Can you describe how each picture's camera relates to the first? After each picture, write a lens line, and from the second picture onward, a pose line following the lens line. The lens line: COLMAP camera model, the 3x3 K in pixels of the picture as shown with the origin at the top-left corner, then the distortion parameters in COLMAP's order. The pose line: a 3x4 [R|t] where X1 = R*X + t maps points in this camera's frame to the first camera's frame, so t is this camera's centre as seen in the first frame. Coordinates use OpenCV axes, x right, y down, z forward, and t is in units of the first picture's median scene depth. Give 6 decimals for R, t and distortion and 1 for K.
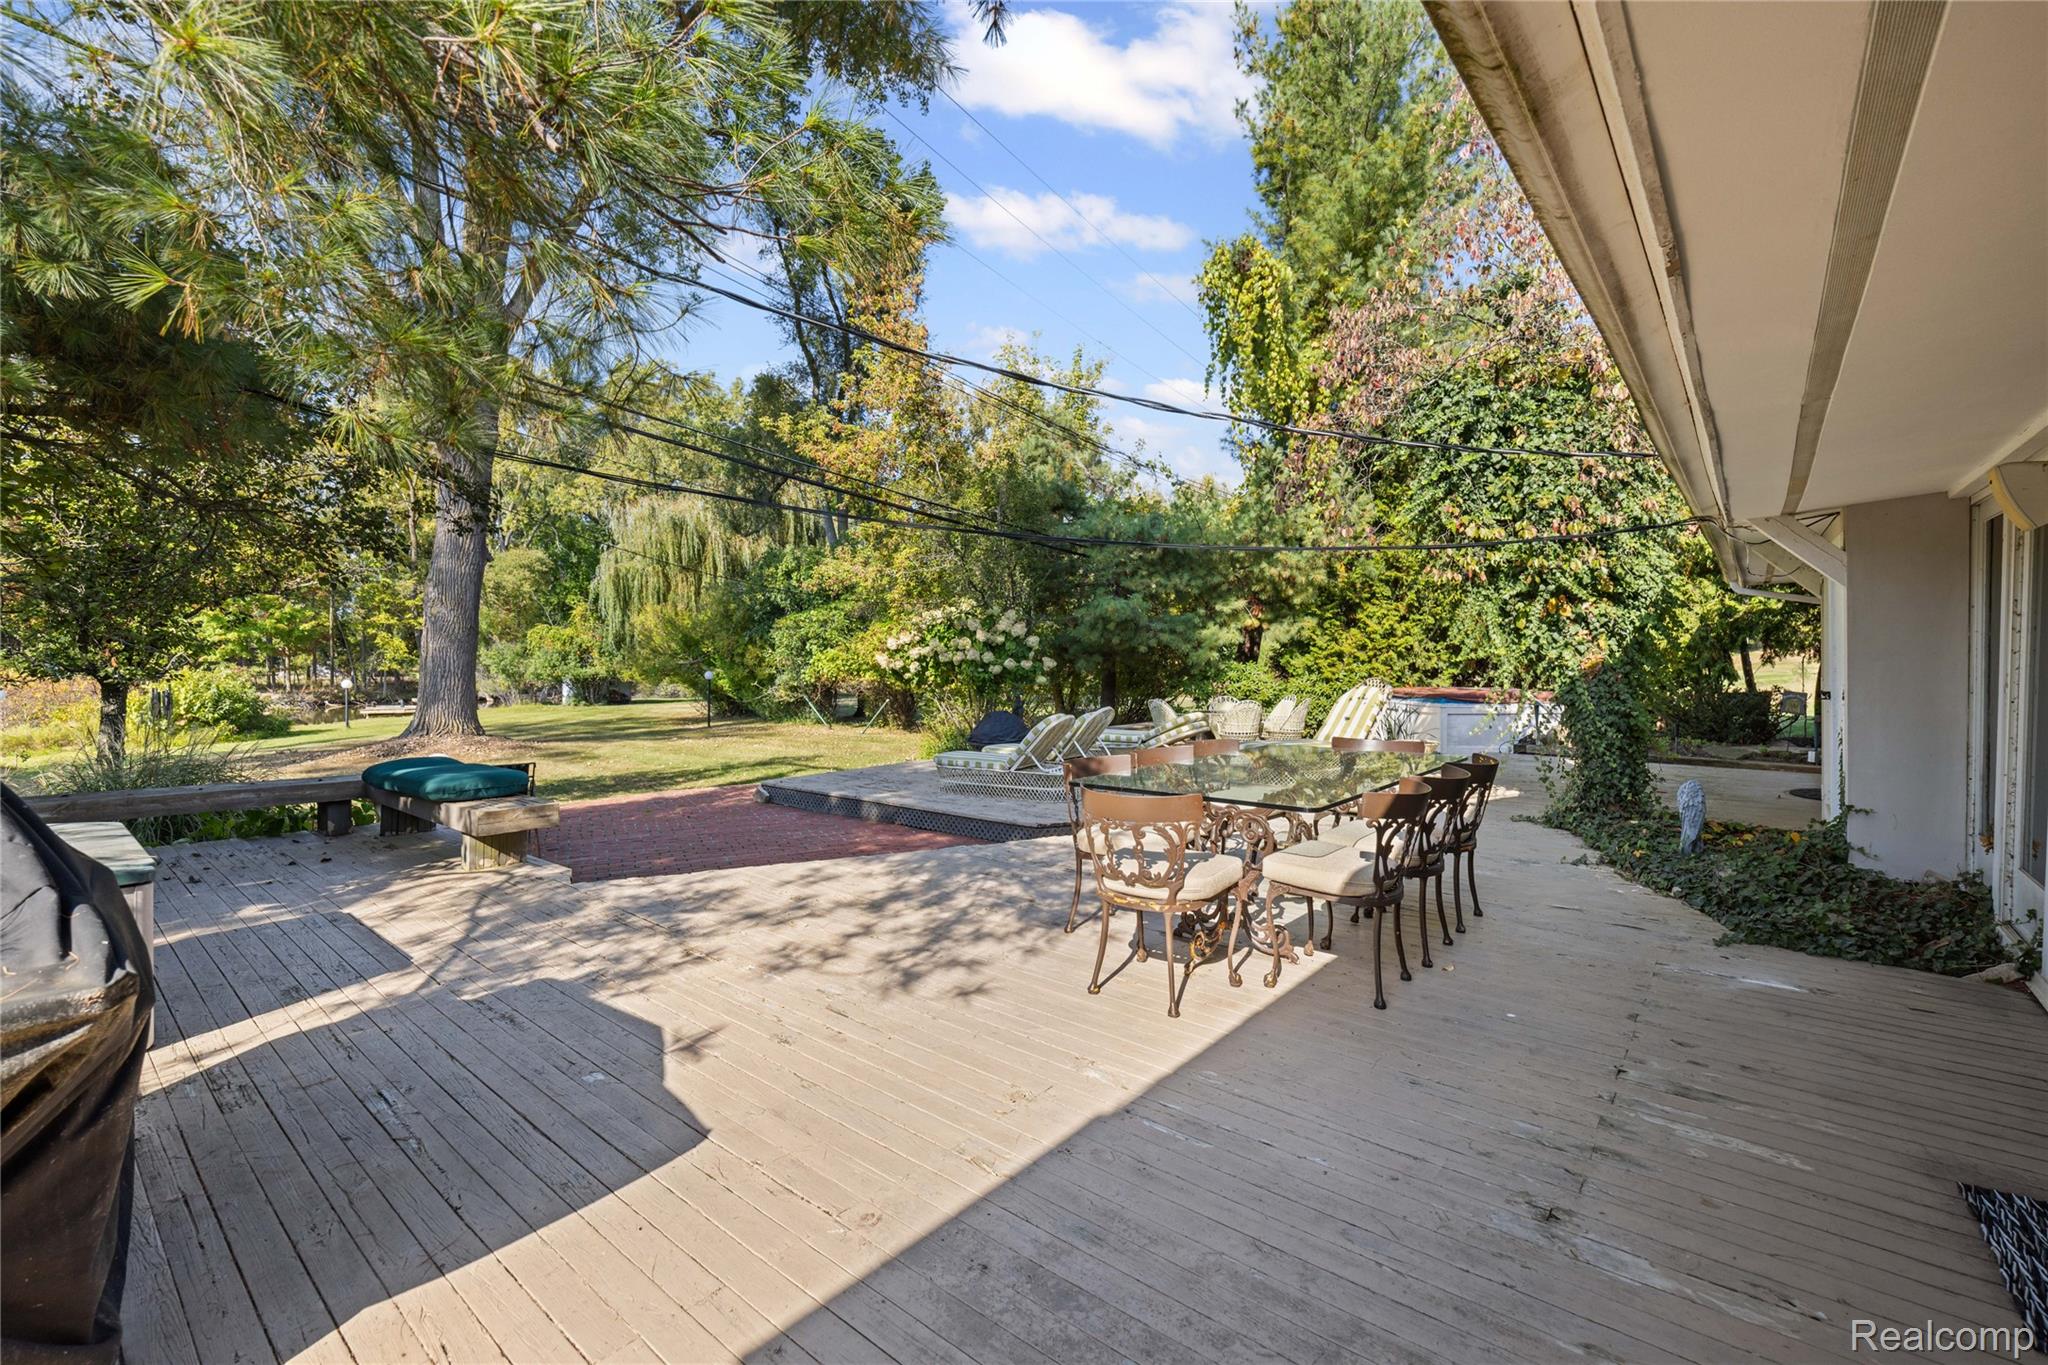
lens RADIAL K [[874.7, 0, 1025.2], [0, 874.7, 672.8], [0, 0, 1]] dist [0.000975, 0.000043]
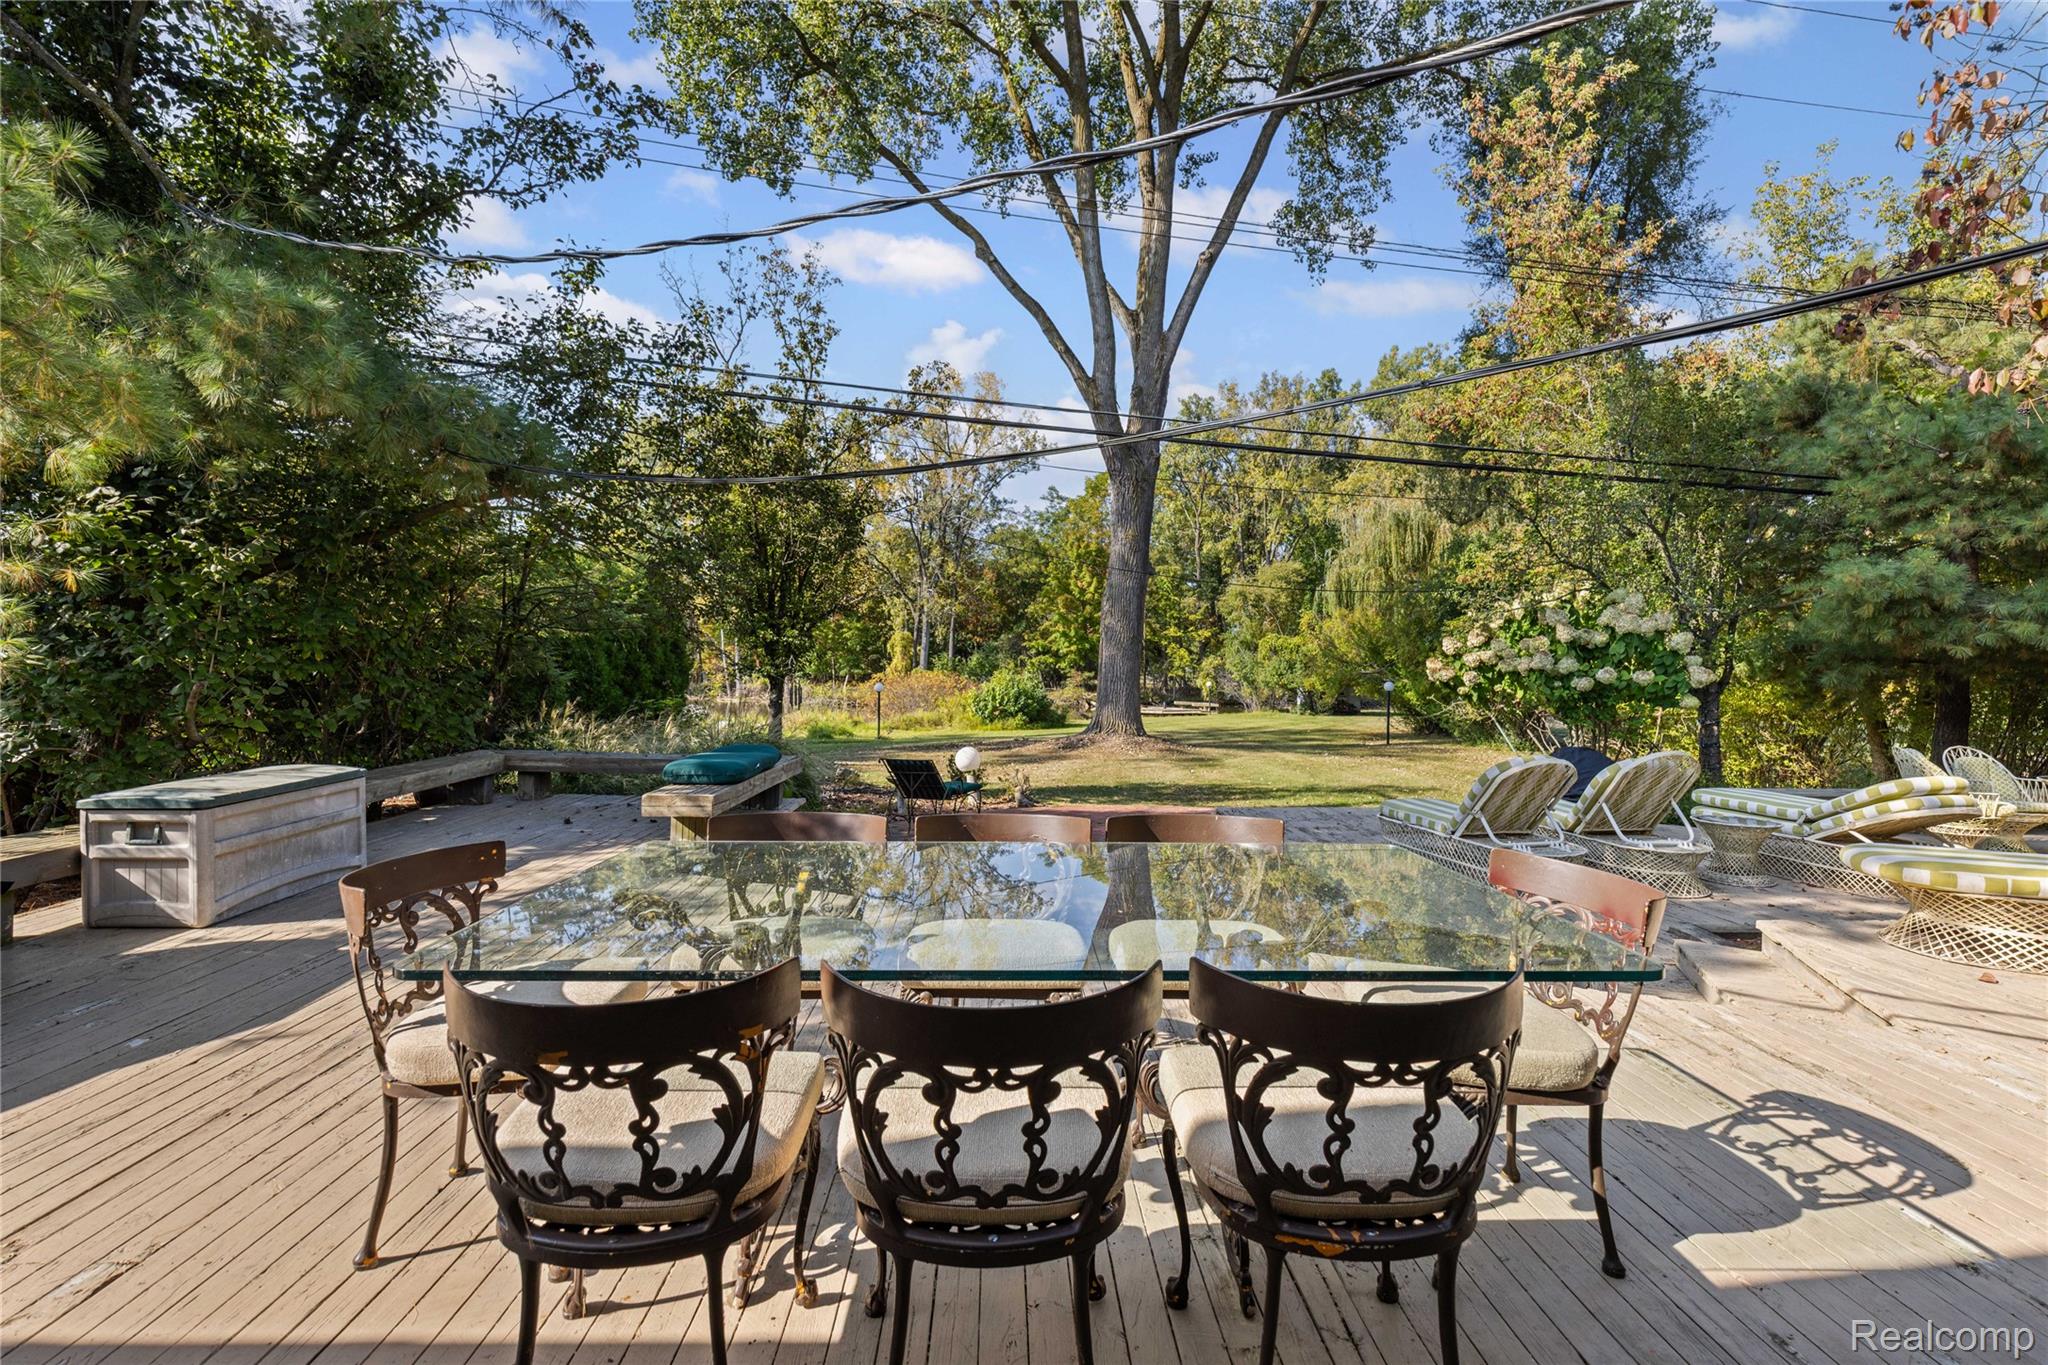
lens RADIAL K [[919.6, 0, 1018.1], [0, 919.6, 679.1], [0, 0, 1]] dist [-0.001023, -0.000099]
pose [[0.656020, 0.017194, -0.754548, 0.166776], [-0.021460, 0.999761, 0.004124, -0.000686], [0.754439, 0.013487, 0.656232, 0.175149]]
